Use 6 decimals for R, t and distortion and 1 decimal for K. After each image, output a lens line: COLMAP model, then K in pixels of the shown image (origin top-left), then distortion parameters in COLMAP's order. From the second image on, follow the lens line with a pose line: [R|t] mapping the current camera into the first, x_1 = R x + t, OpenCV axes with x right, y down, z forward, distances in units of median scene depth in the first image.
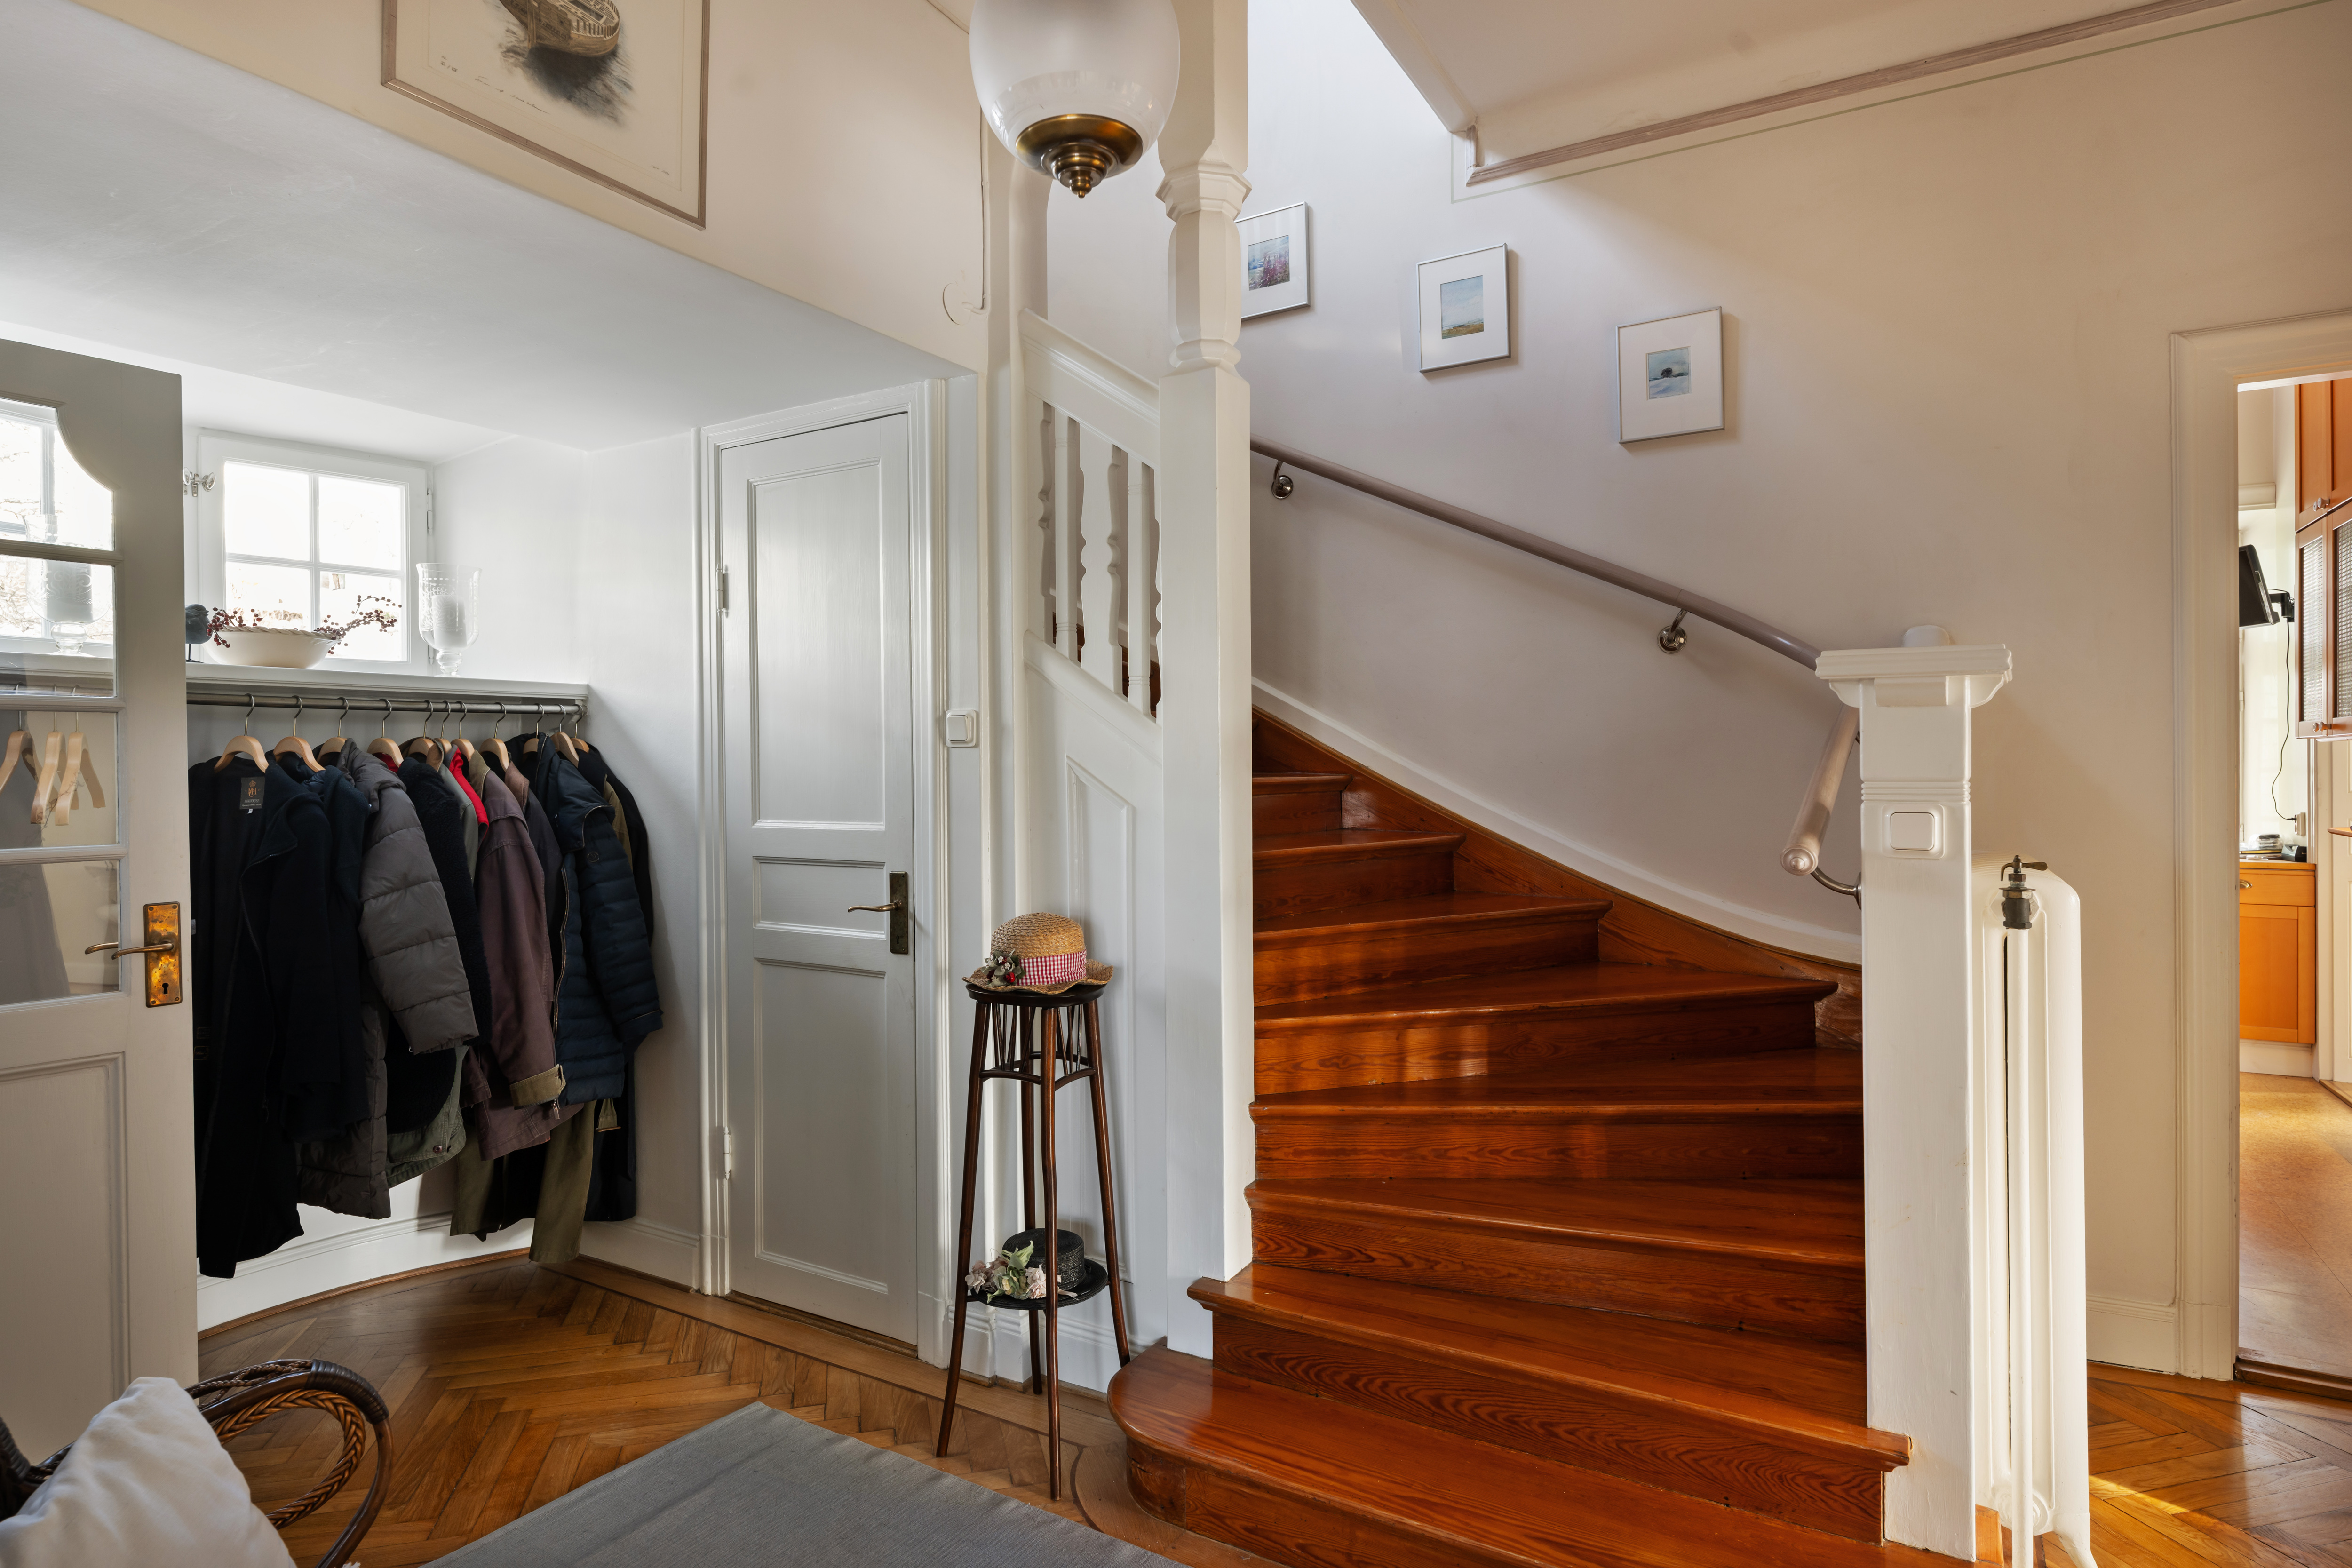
lens RADIAL K [[1278.1, 0, 1176.4], [0, 1278.1, 776.4], [0, 0, 1]] dist [-0.003691, -0.000089]
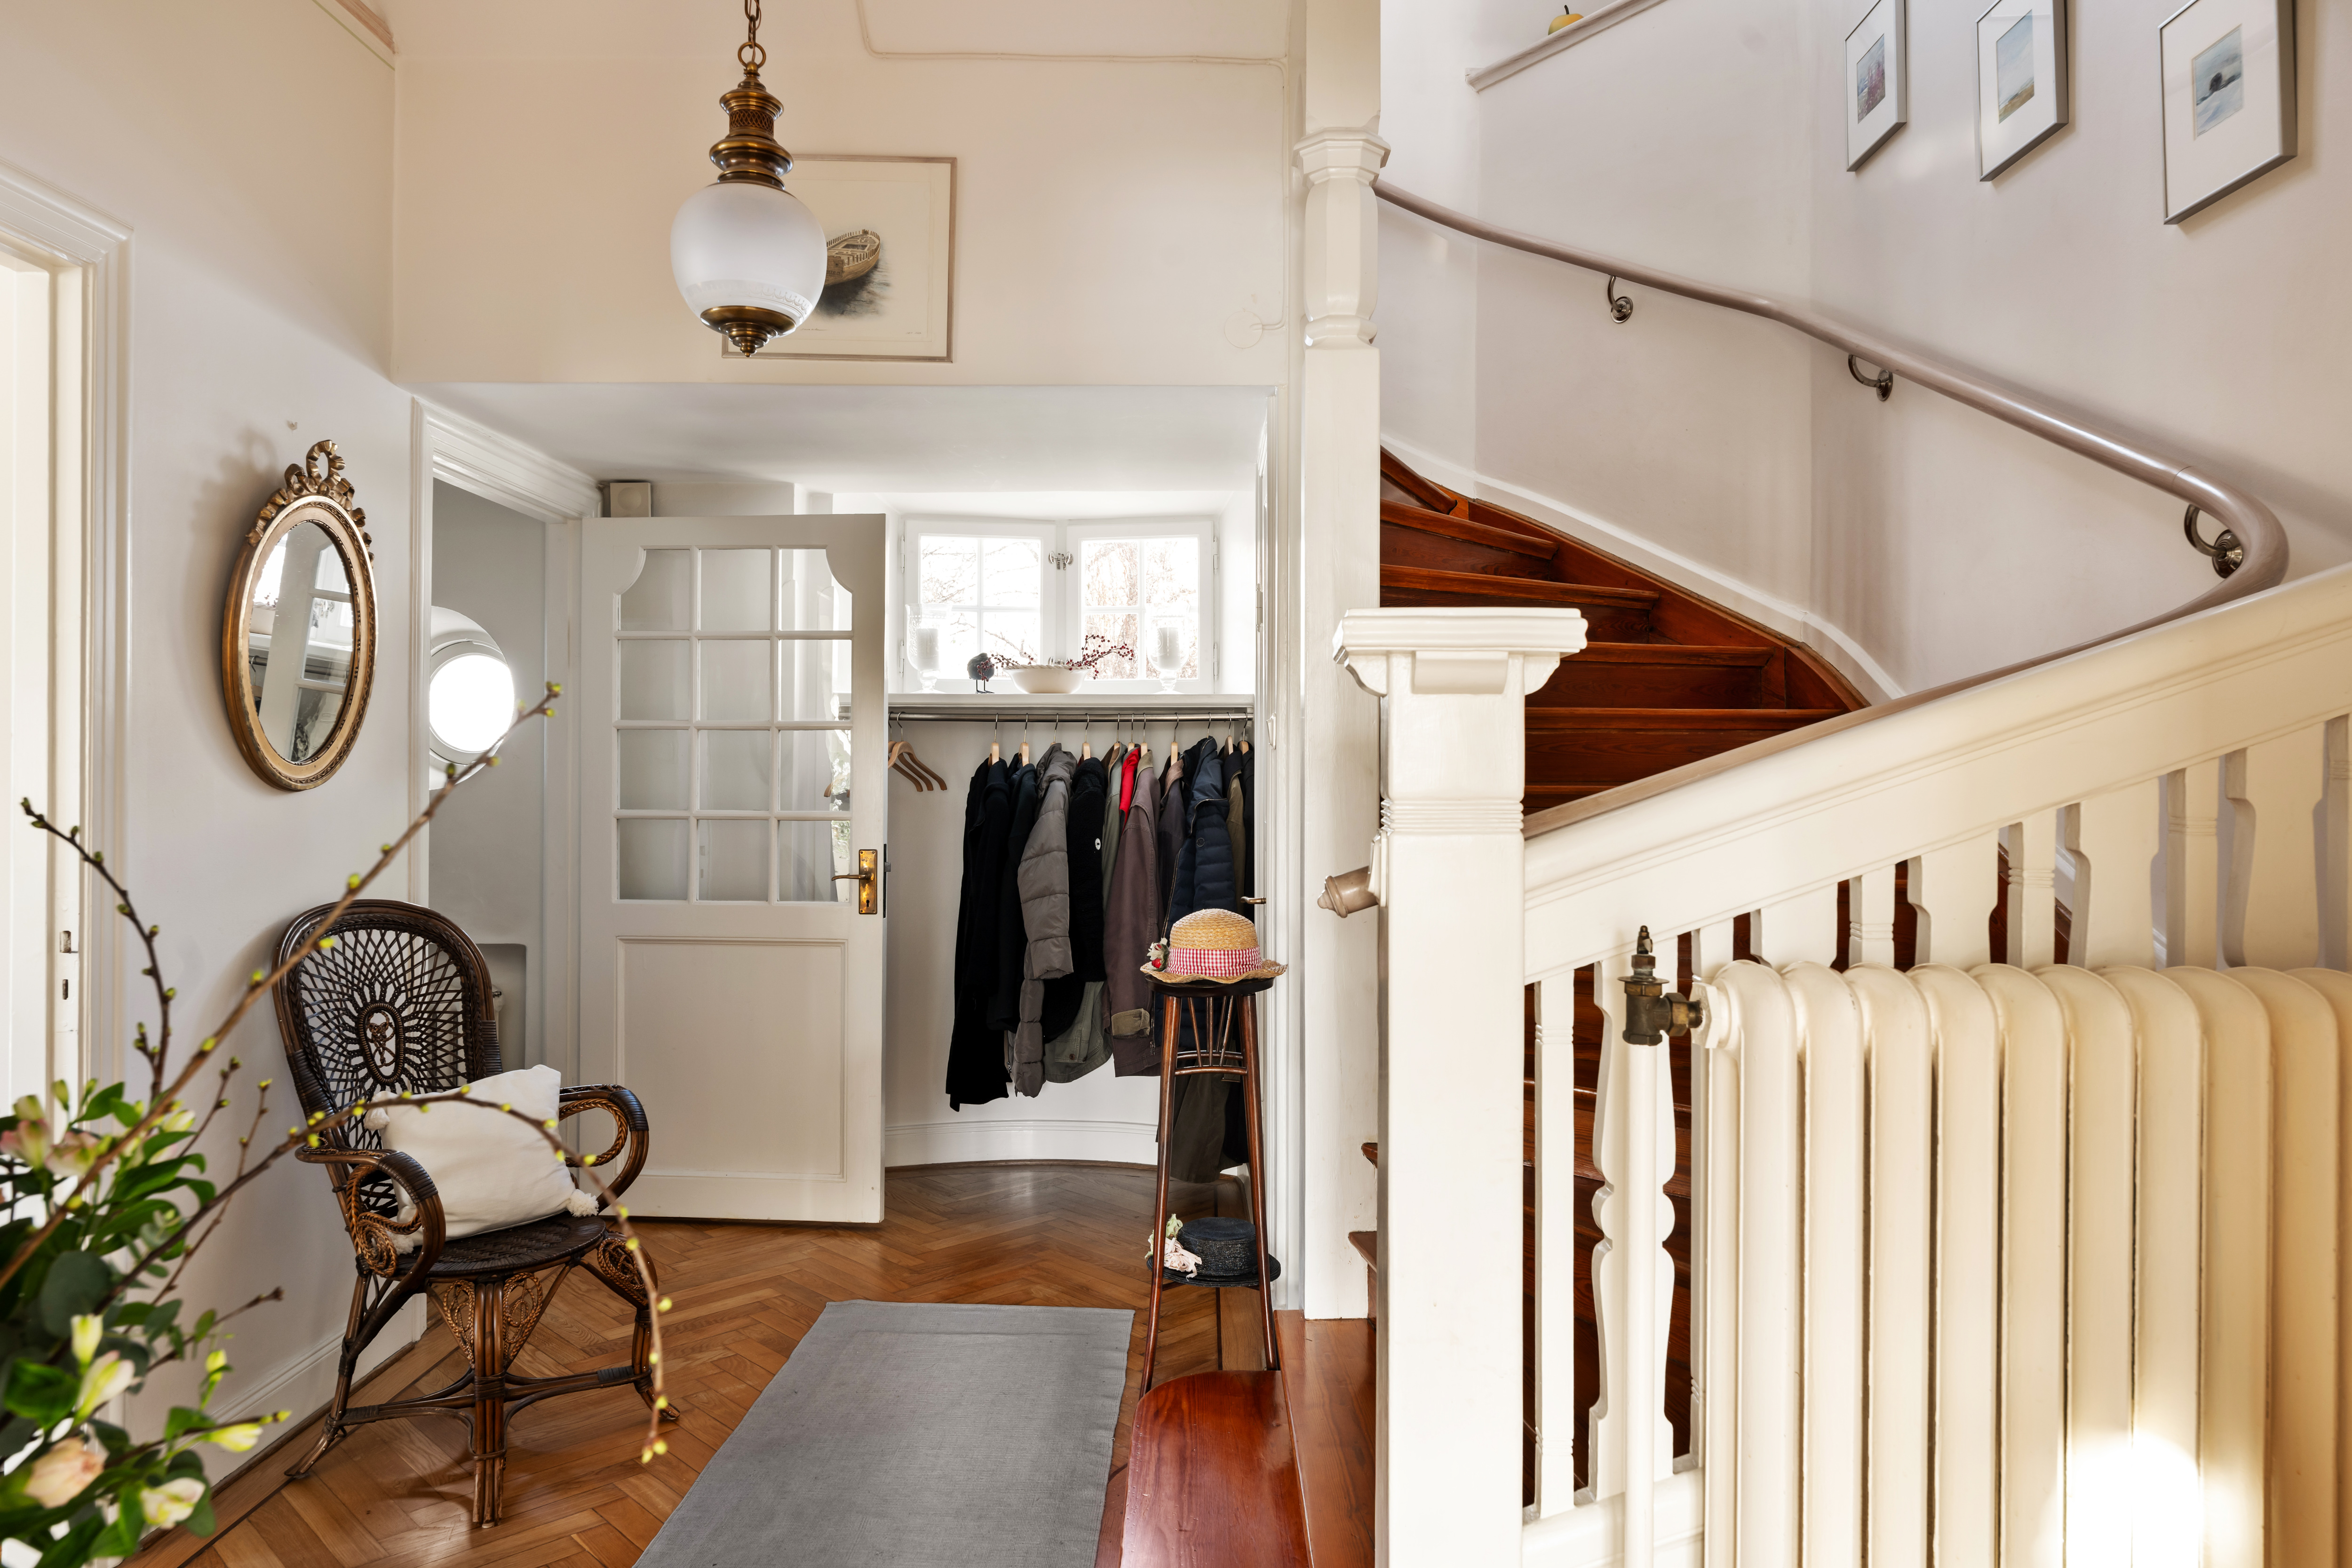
lens RADIAL K [[1510.8, 0, 1175.2], [0, 1510.8, 768.6], [0, 0, 1]] dist [-0.004161, 0.000948]
pose [[0.501160, 0.009541, -0.865302, 0.843728], [-0.016630, 0.999861, 0.001393, -0.008550], [0.865195, 0.013692, 0.501249, 0.316667]]
